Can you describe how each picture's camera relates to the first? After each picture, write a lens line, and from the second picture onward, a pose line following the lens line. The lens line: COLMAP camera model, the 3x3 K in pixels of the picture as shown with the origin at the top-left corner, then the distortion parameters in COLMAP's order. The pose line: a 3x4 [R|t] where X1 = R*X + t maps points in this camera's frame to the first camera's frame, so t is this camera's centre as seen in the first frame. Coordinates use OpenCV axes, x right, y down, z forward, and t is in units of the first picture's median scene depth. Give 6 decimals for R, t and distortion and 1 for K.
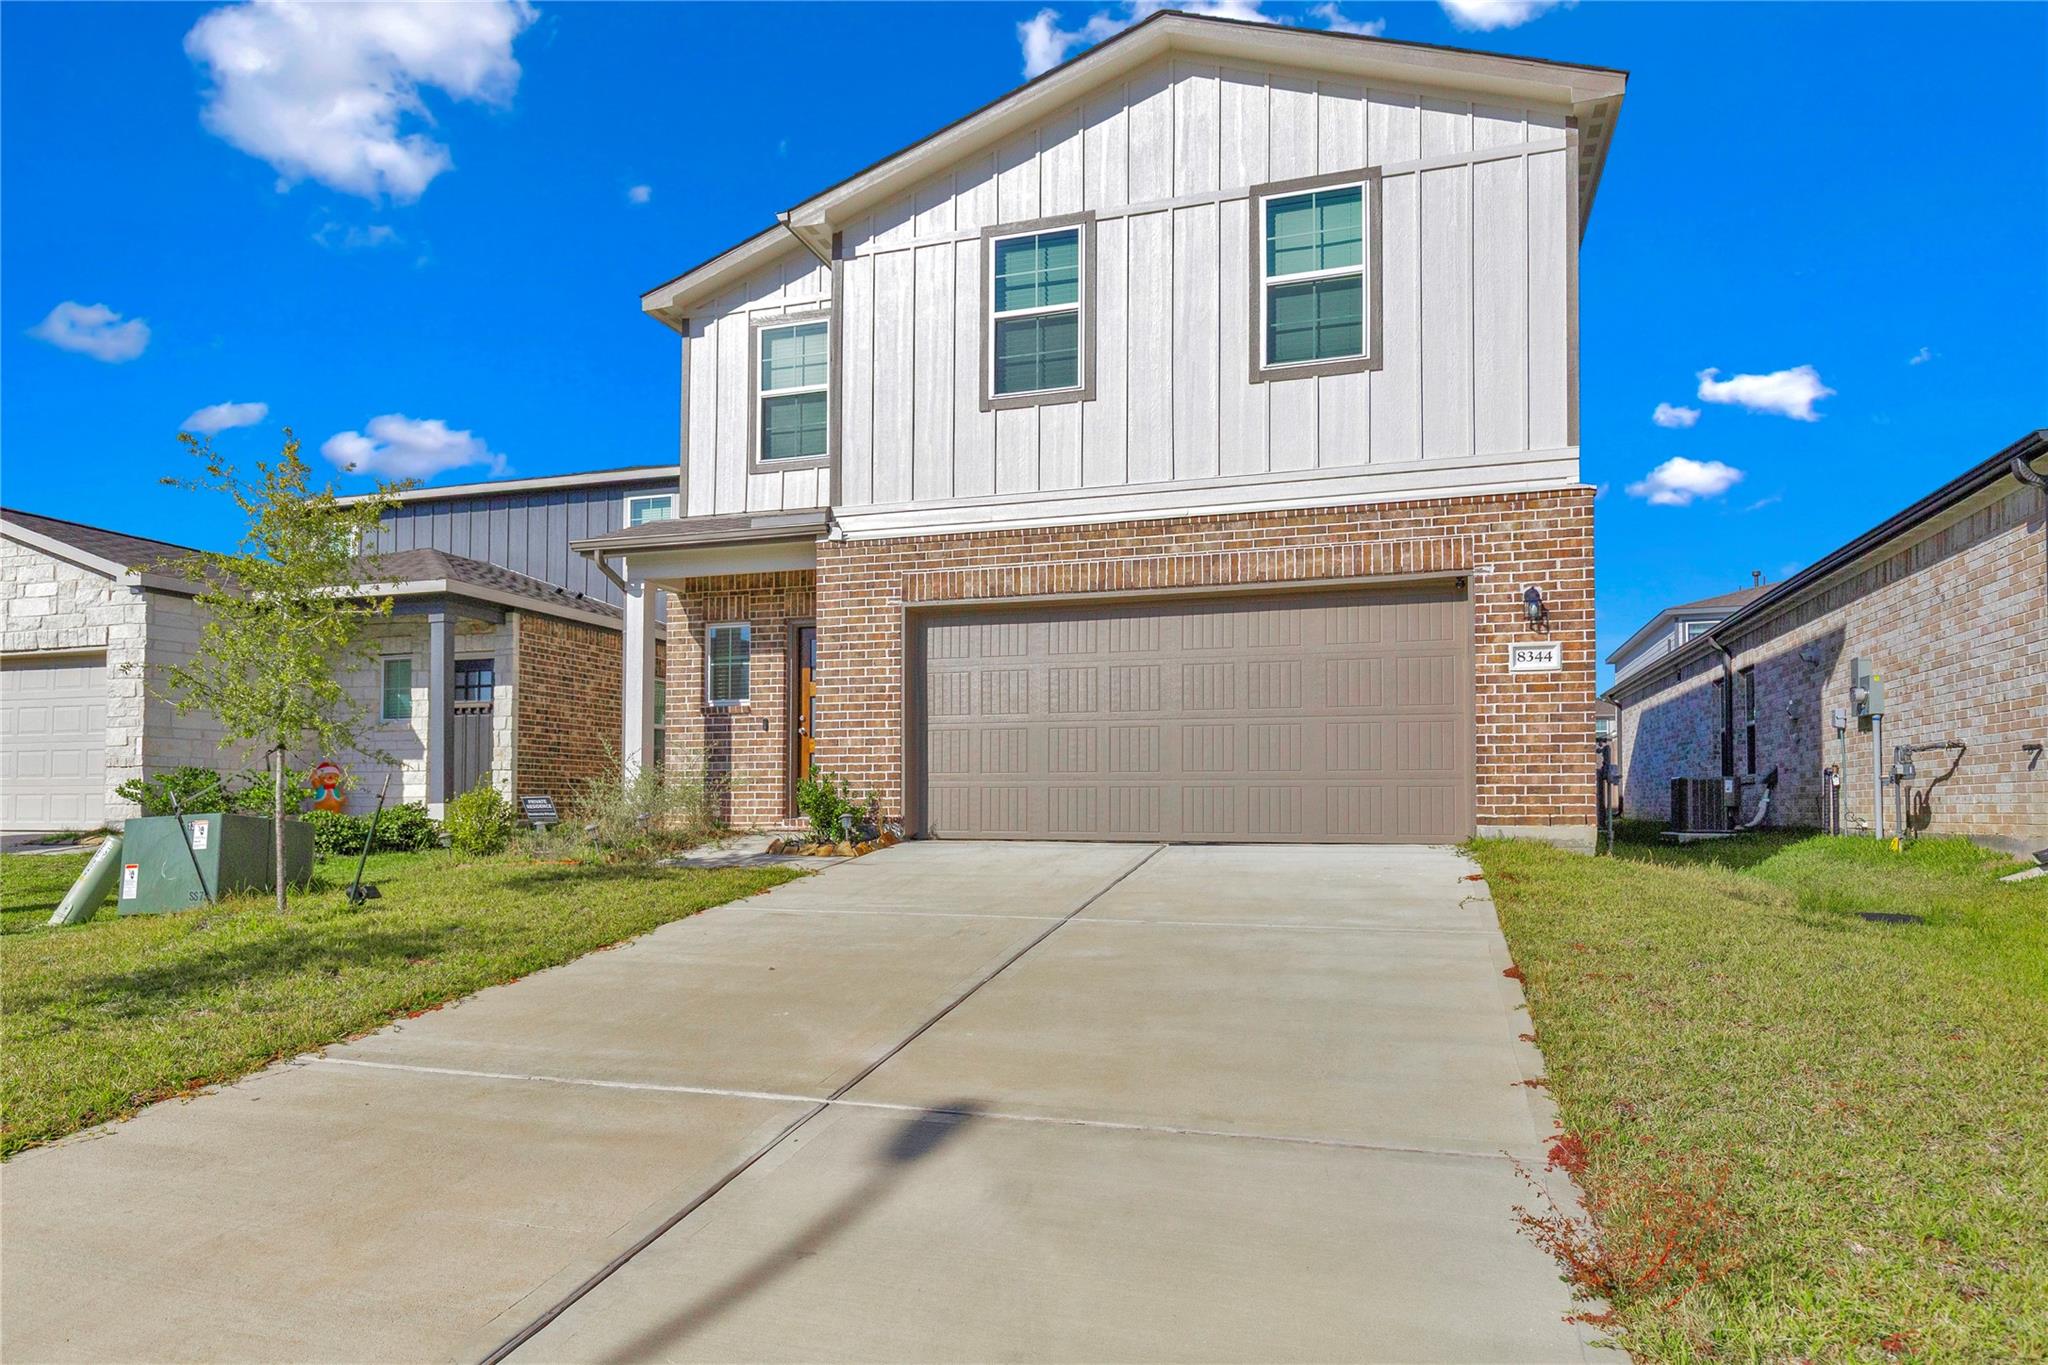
lens RADIAL K [[1225.0, 0, 1023.6], [0, 1225.0, 624.9], [0, 0, 1]] dist [0.003205, -0.001405]
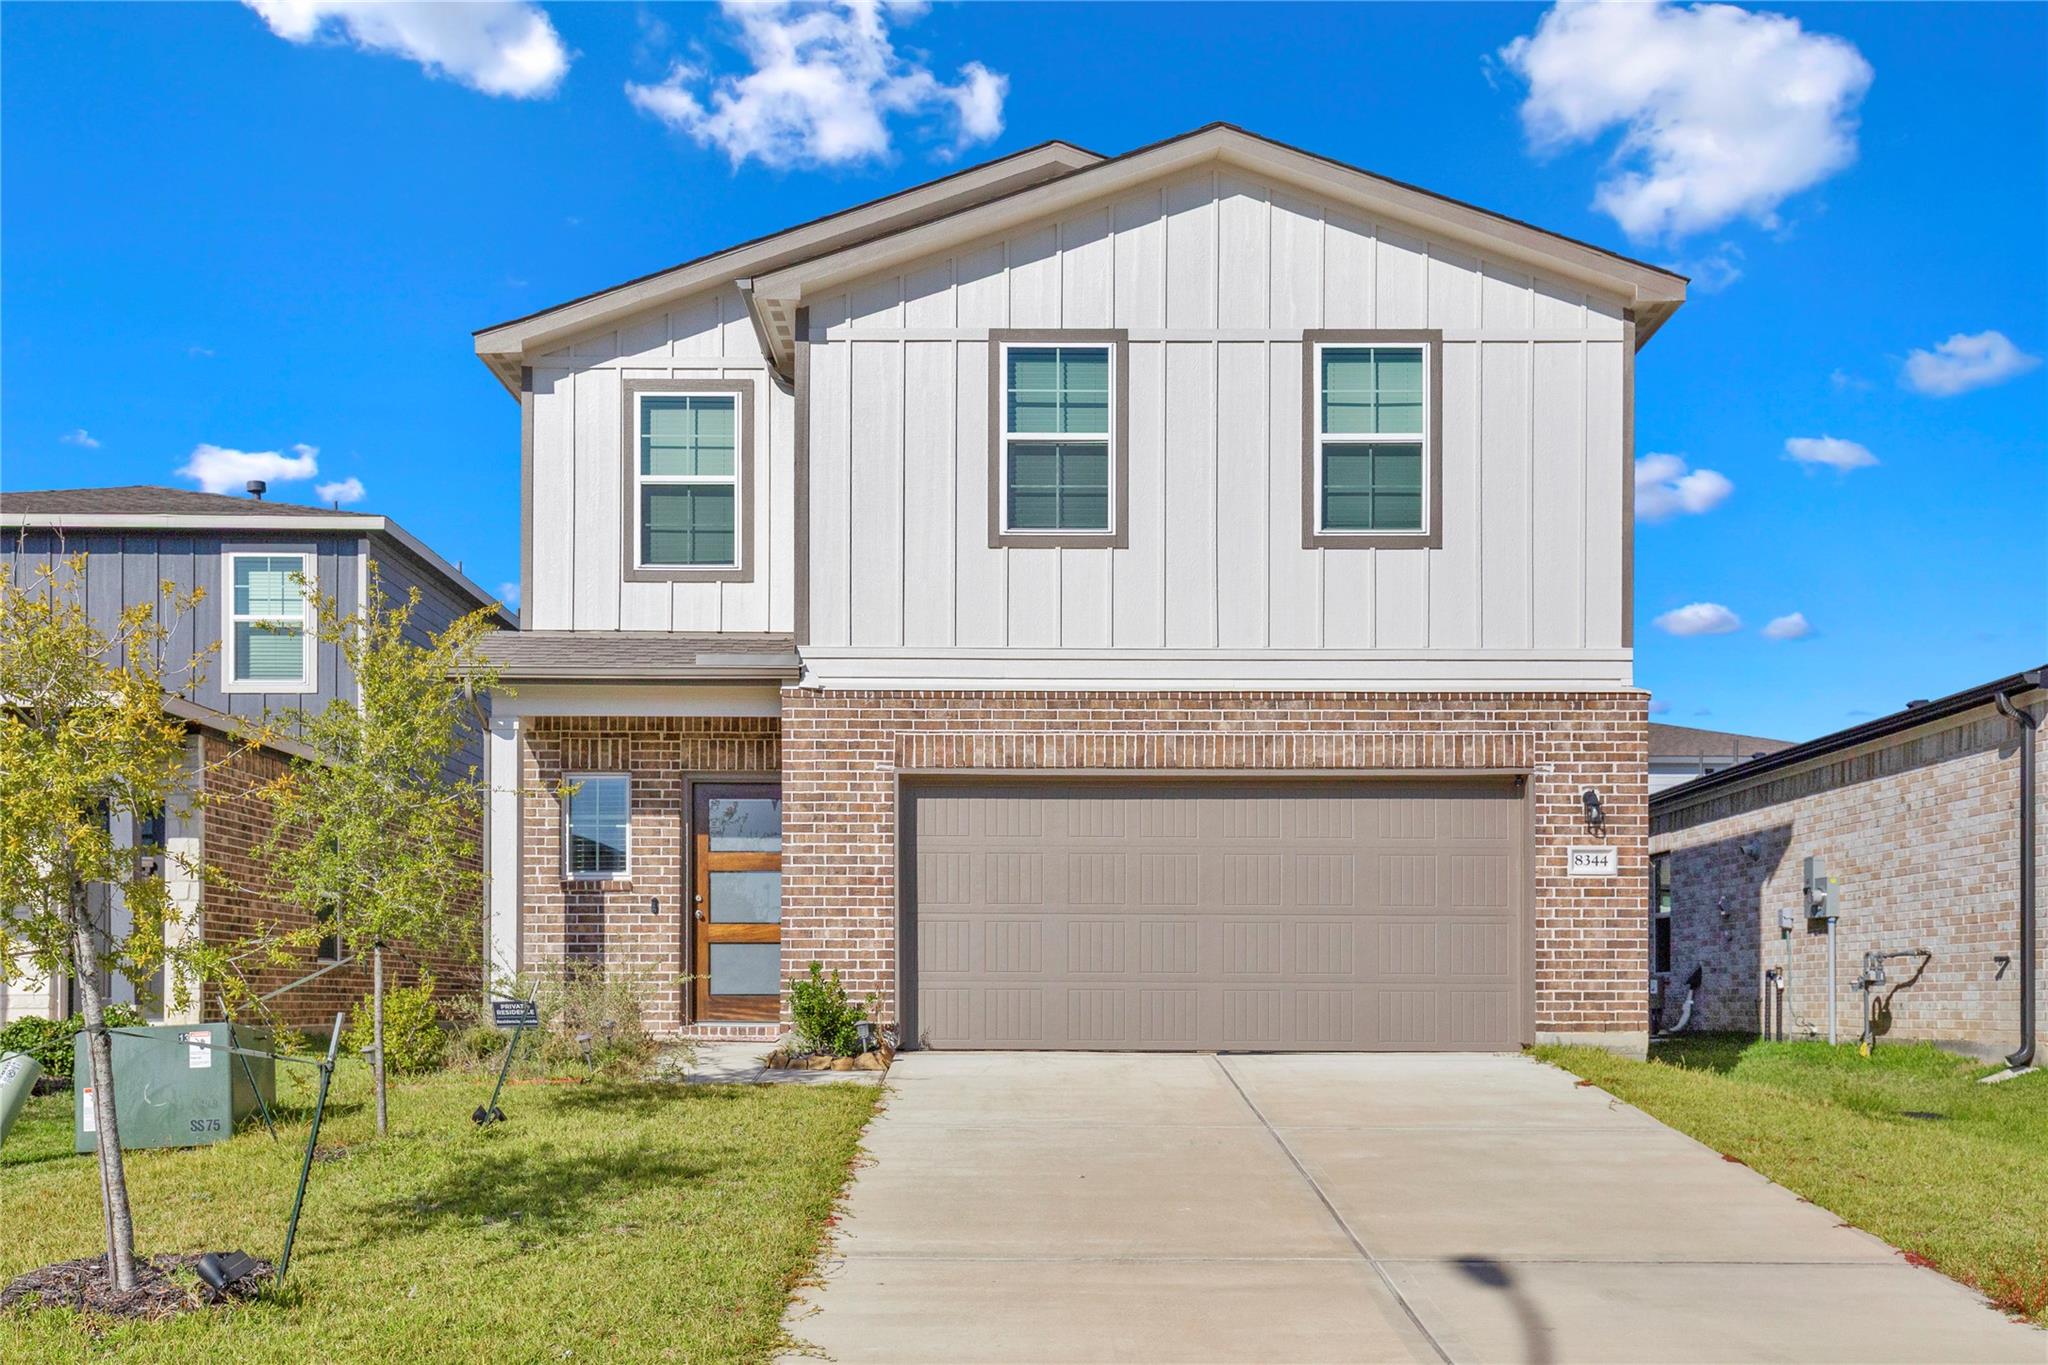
lens RADIAL K [[1902.5, 0, 1024.0], [0, 1902.5, 682.5], [0, 0, 1]] dist [0.006358, 0.008054]
pose [[0.951617, 0.052329, 0.302799, -0.429152], [-0.046880, 0.998582, -0.025241, -0.050113], [-0.303691, 0.009824, 0.952720, -0.284032]]
